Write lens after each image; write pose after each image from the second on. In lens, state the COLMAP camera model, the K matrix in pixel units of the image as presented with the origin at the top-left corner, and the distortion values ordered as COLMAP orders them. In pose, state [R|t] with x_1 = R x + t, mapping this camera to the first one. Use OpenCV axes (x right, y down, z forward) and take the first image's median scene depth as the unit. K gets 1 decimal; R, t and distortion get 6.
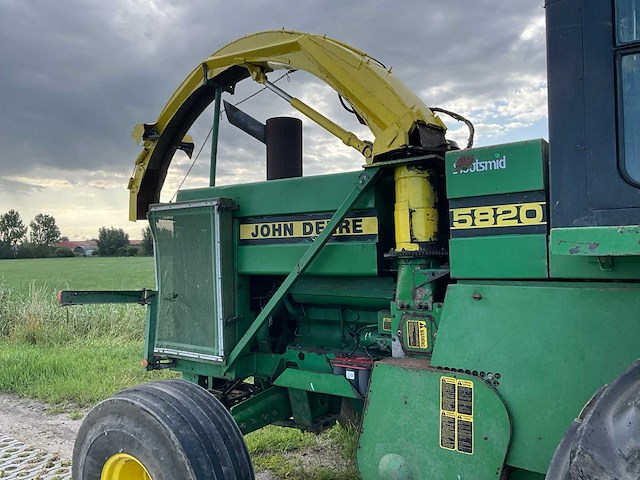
lens RADIAL K [[529.6, 0, 318.3], [0, 529.6, 234.3], [0, 0, 1]] dist [0.043426, -0.034855]
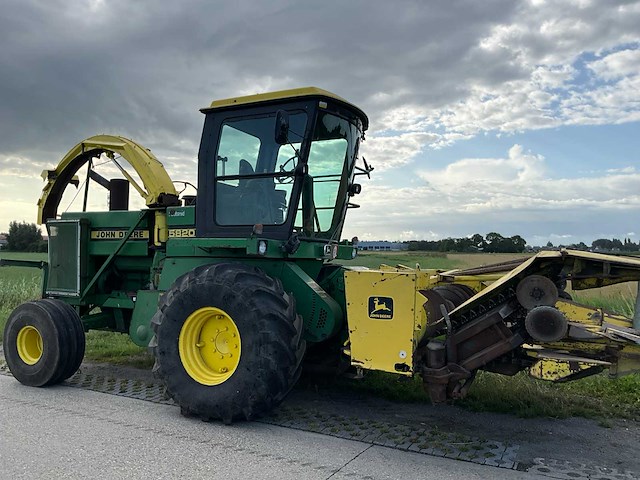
lens RADIAL K [[536.5, 0, 319.3], [0, 536.5, 236.4], [0, 0, 1]] dist [0.073377, -0.135861]
pose [[0.990658, 0.040344, 0.130264, 0.472654], [-0.039715, 0.999183, -0.007421, -0.018251], [-0.130457, 0.002178, 0.991452, -1.249515]]
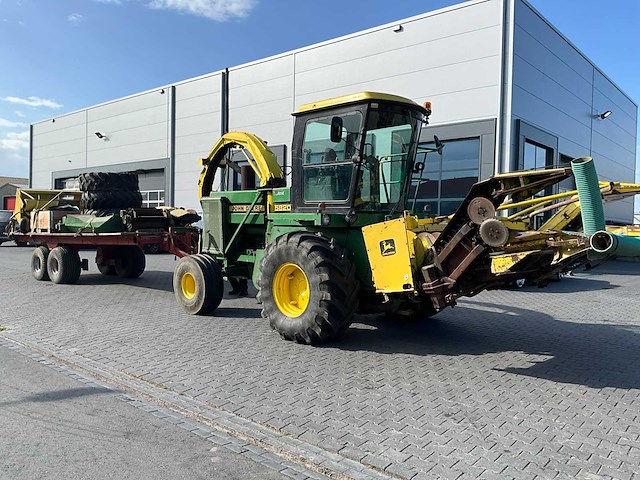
lens RADIAL K [[536.5, 0, 321.0], [0, 536.5, 240.2], [0, 0, 1]] dist [0.073377, -0.135861]
pose [[0.983086, 0.022318, -0.181778, 0.883969], [-0.005099, 0.995498, 0.094645, -0.112892], [0.183071, -0.092117, 0.978774, -1.775092]]
